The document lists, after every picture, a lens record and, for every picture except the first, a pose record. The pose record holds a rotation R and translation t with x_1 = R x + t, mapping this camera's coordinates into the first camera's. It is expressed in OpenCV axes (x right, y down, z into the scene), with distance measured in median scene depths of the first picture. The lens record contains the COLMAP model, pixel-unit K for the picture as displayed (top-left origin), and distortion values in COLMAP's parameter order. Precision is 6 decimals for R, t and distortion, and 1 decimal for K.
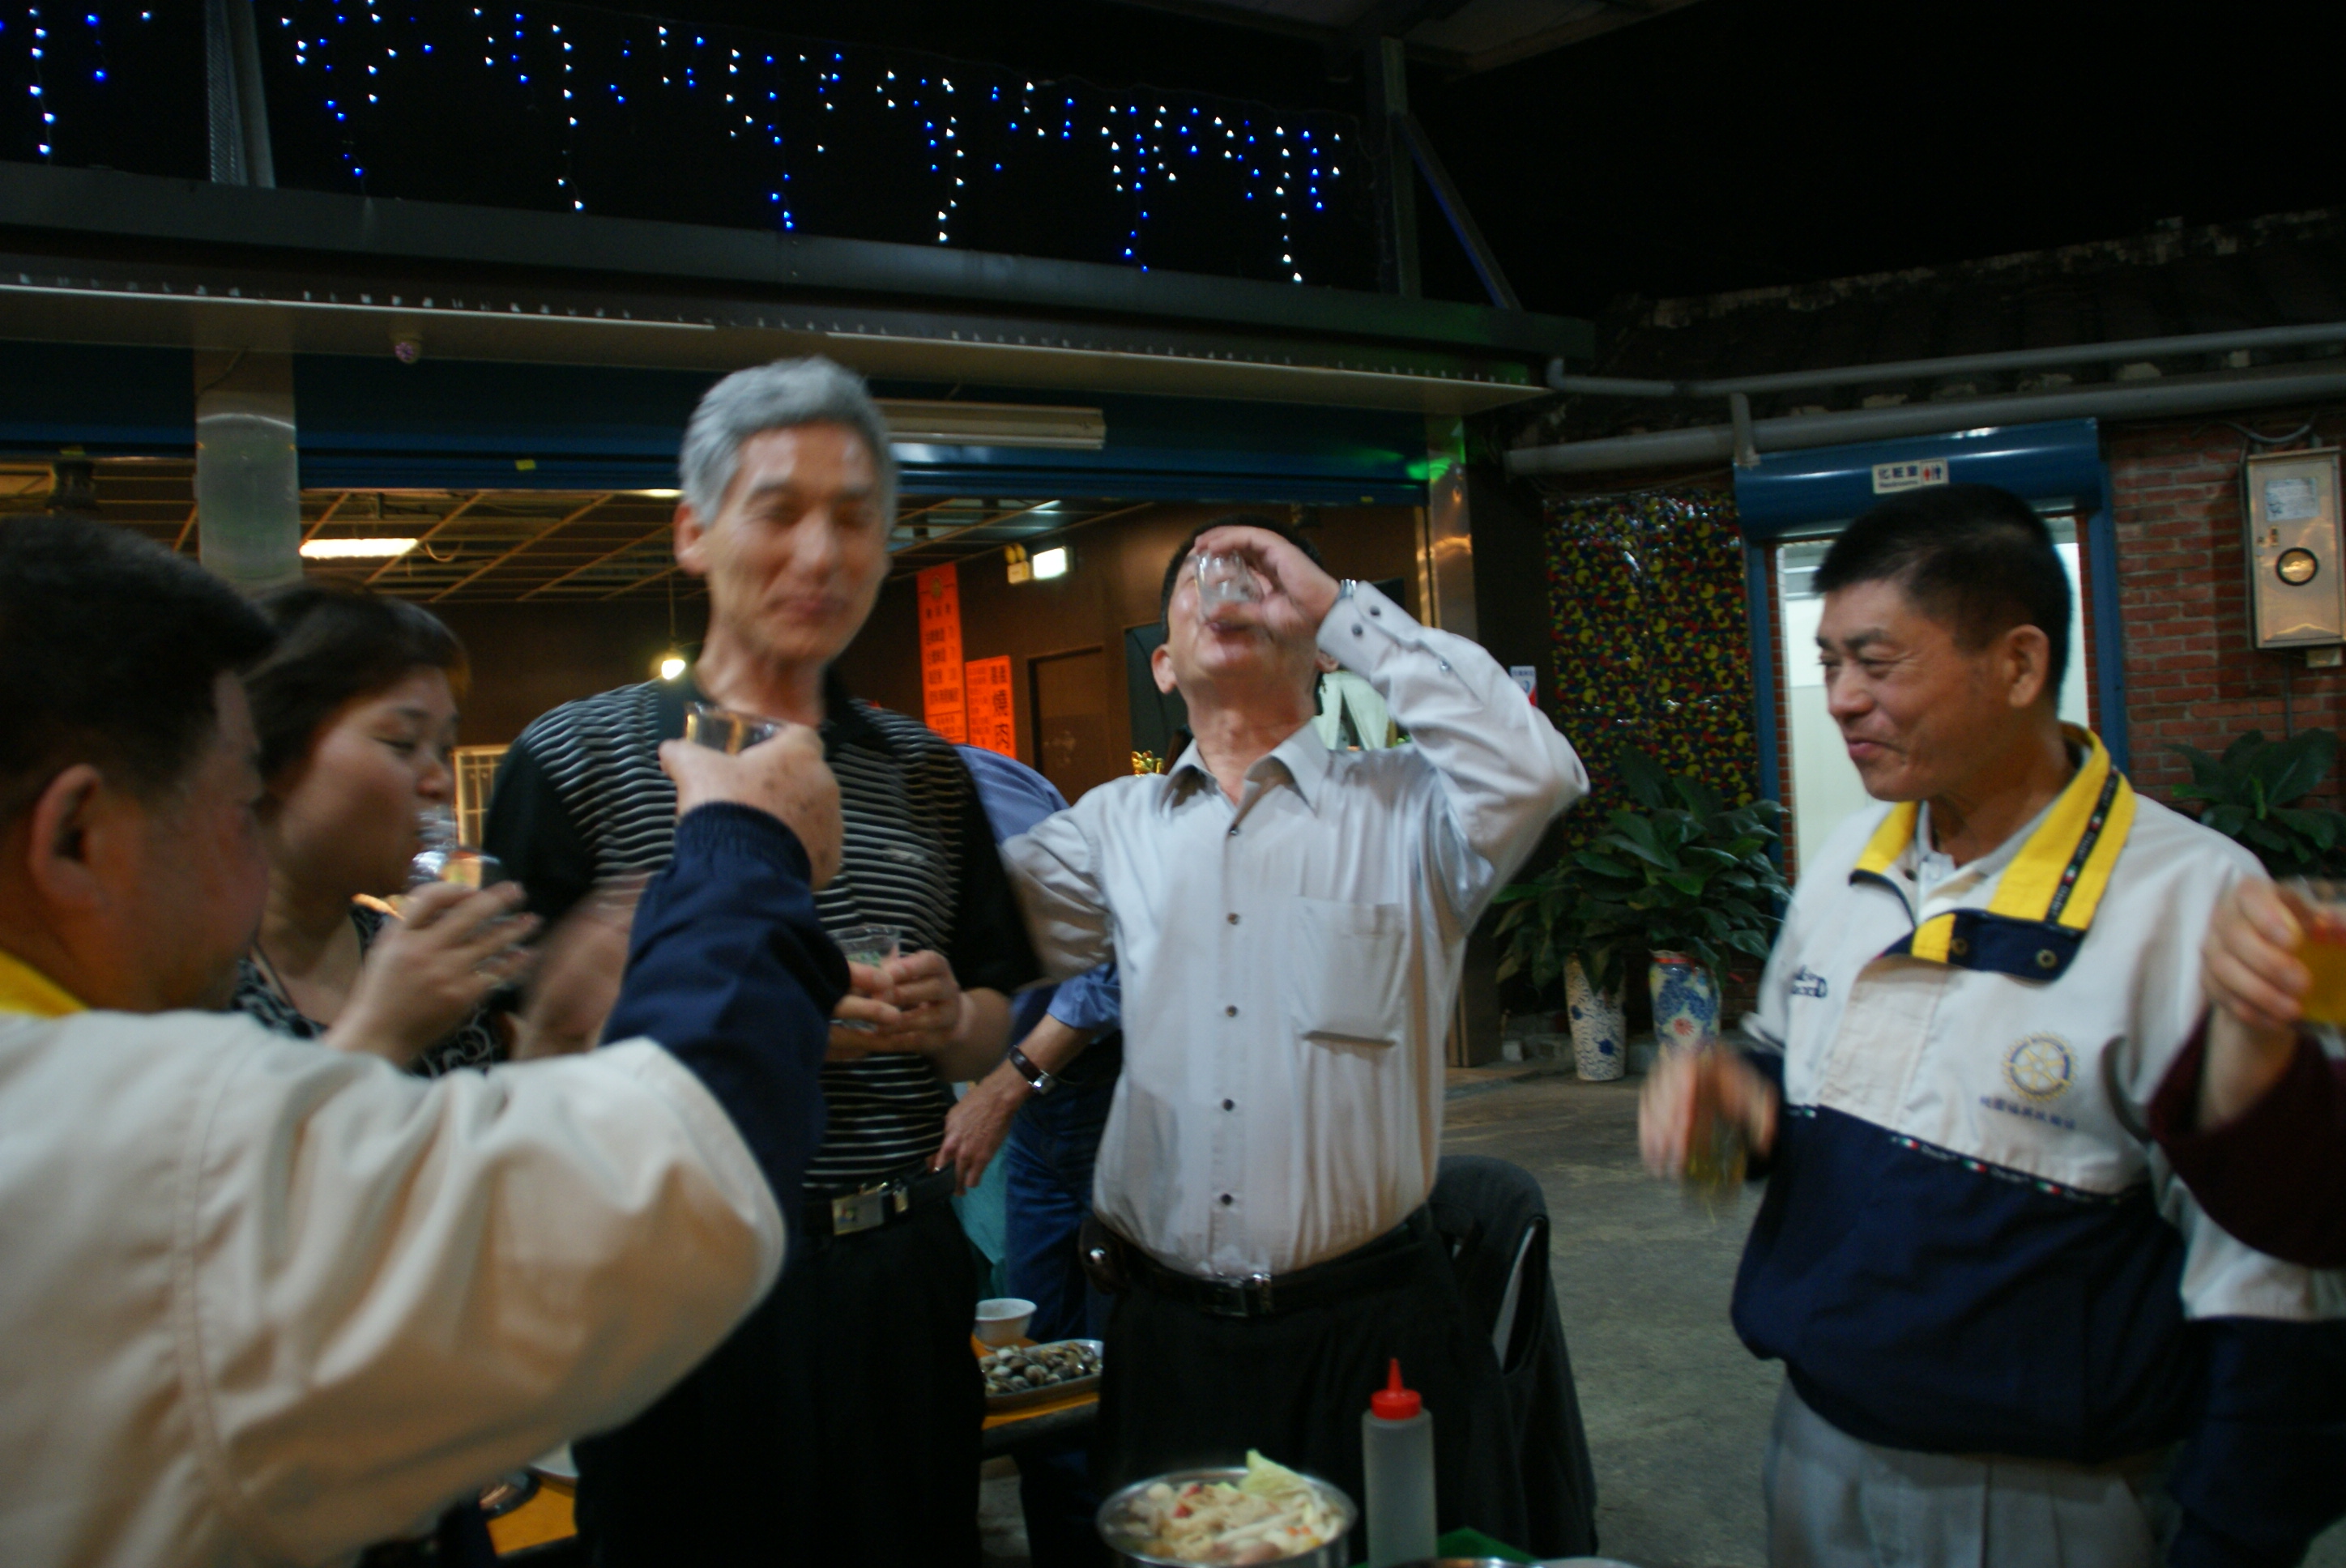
lens RADIAL K [[1828.4, 0, 1173.0], [0, 1828.4, 784.0], [0, 0, 1]] dist [-0.183042, 0.120051]
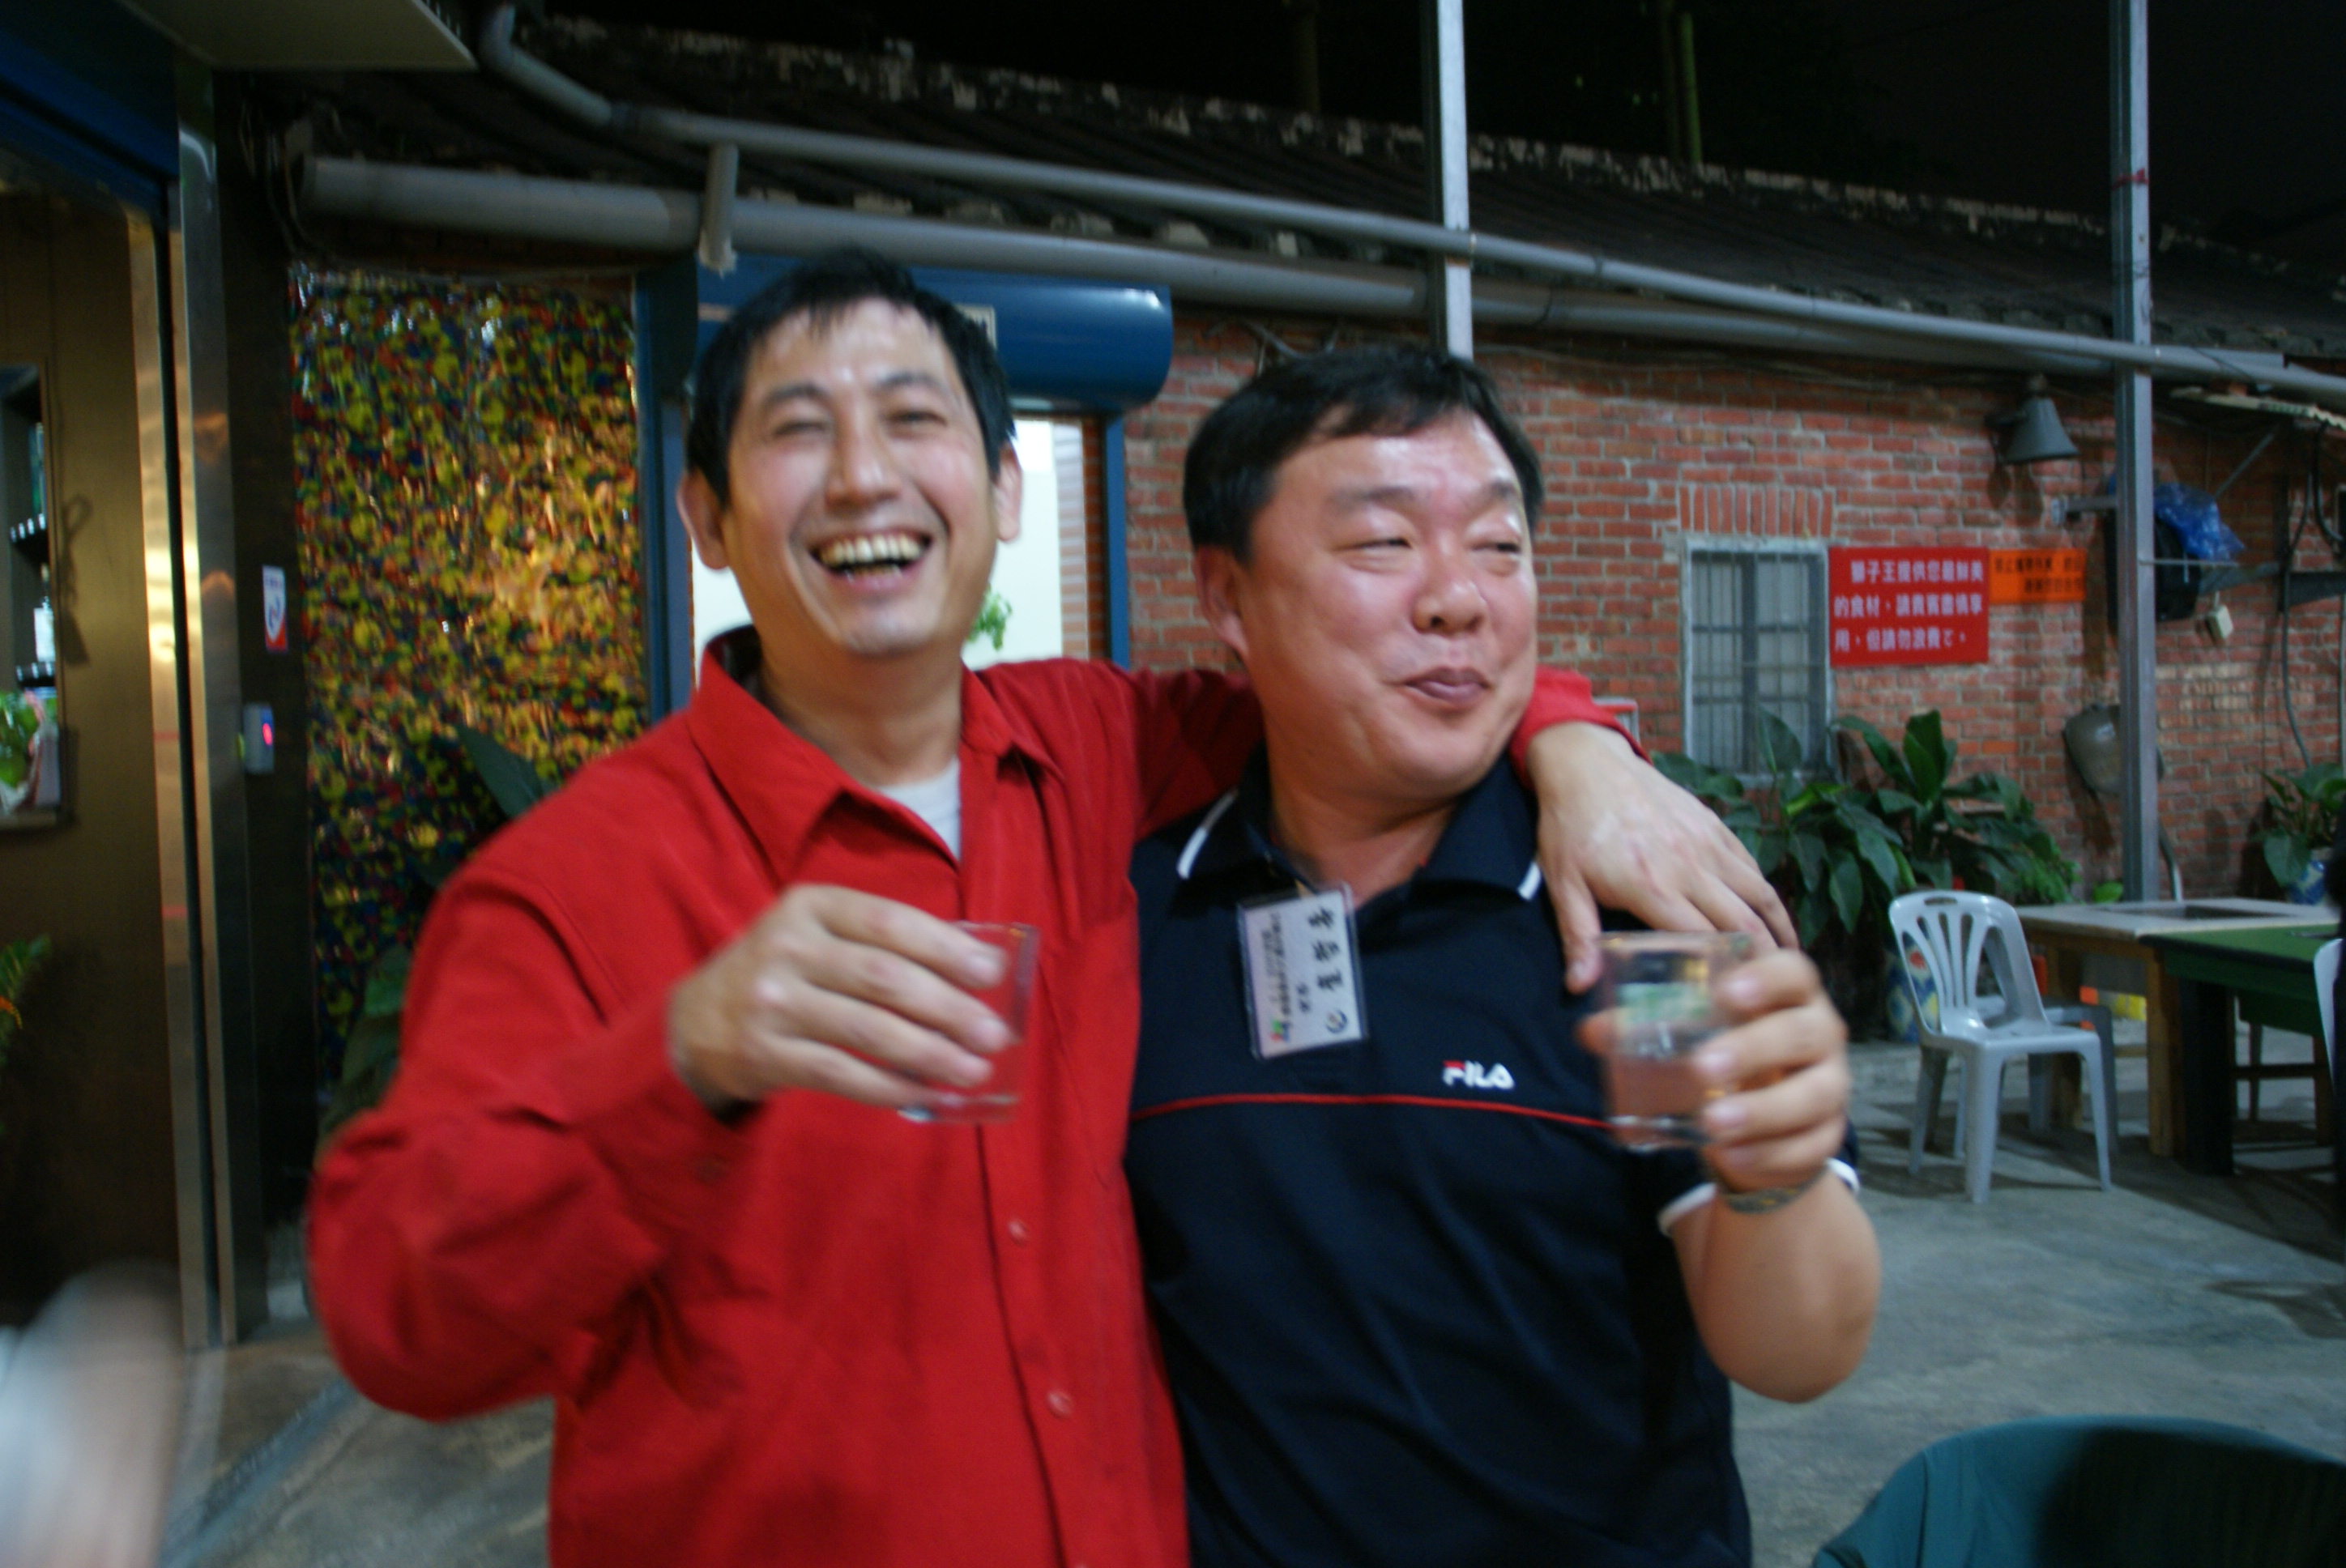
lens RADIAL K [[2483.8, 0, 1173.0], [0, 2483.8, 784.0], [0, 0, 1]] dist [-0.057680, 0.189116]
pose [[0.495971, 0.015757, 0.868196, -0.348763], [0.010659, 0.999650, -0.024232, 0.020292], [-0.868274, 0.021273, 0.495629, 0.477779]]
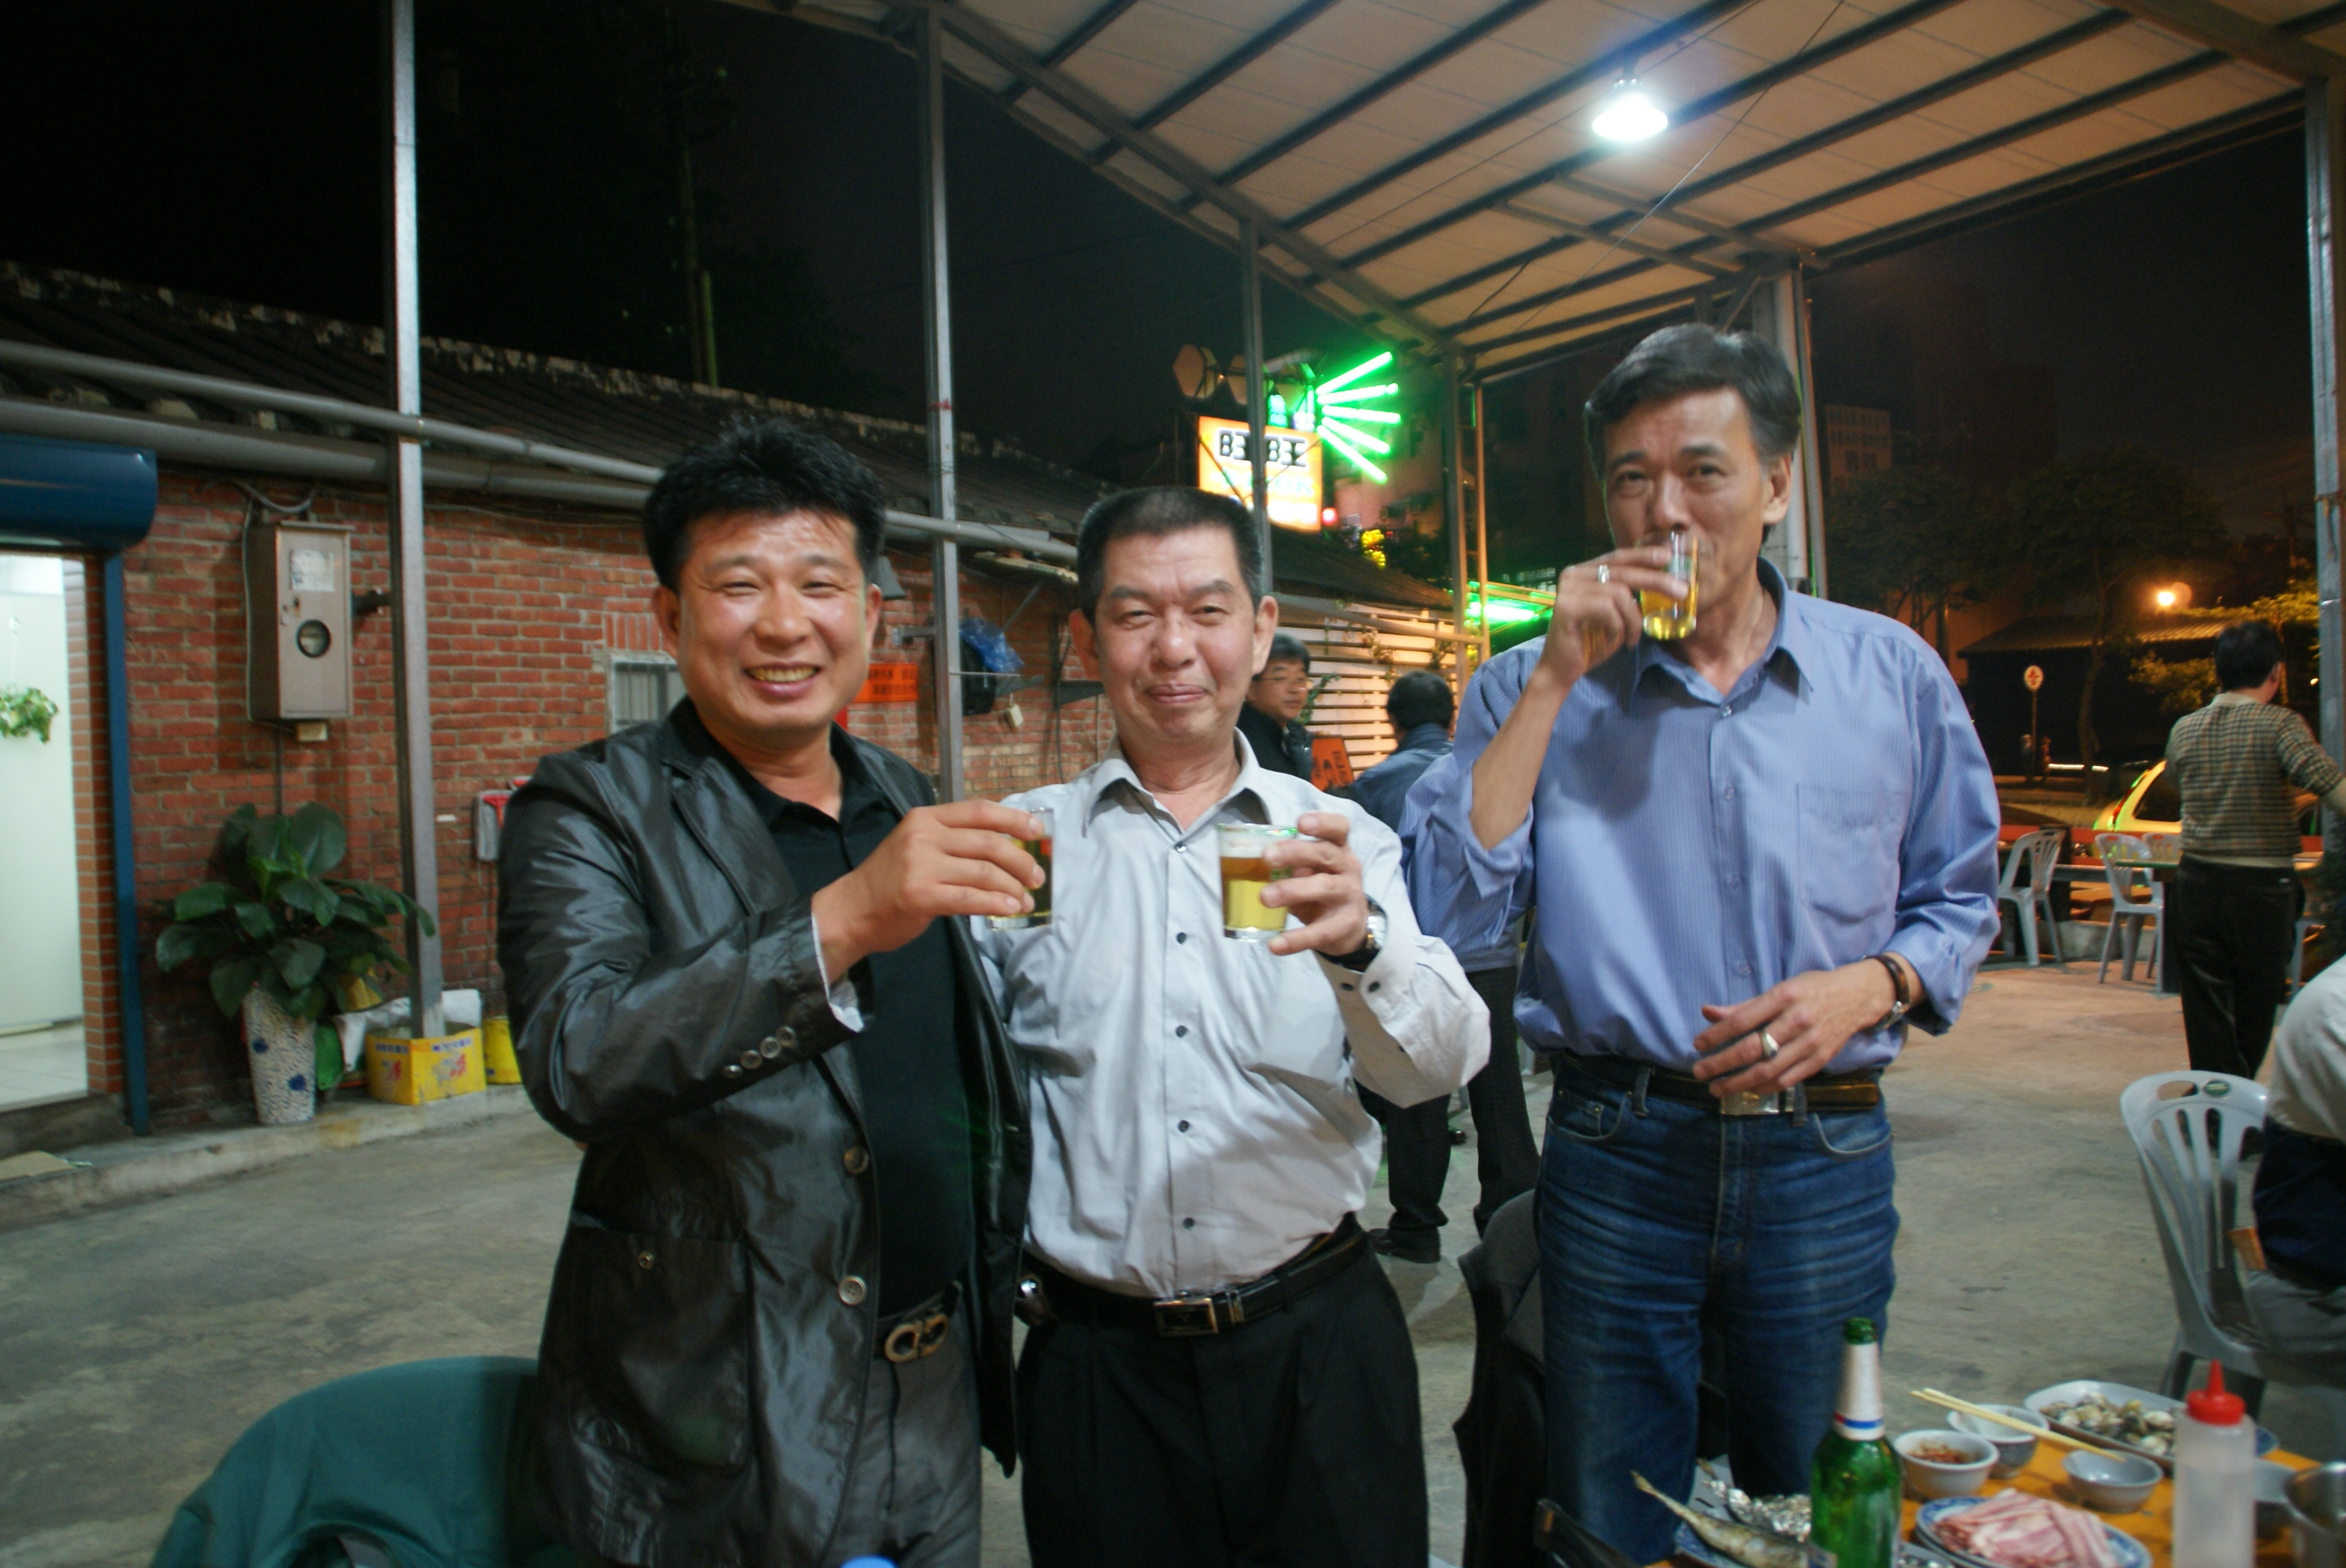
lens RADIAL K [[1828.4, 0, 1173.0], [0, 1828.4, 784.0], [0, 0, 1]] dist [-0.183042, 0.120051]
pose [[0.088377, 0.033243, 0.995532, -0.295820], [0.044078, 0.998333, -0.037250, 0.016754], [-0.995111, 0.047173, 0.086765, 0.397196]]
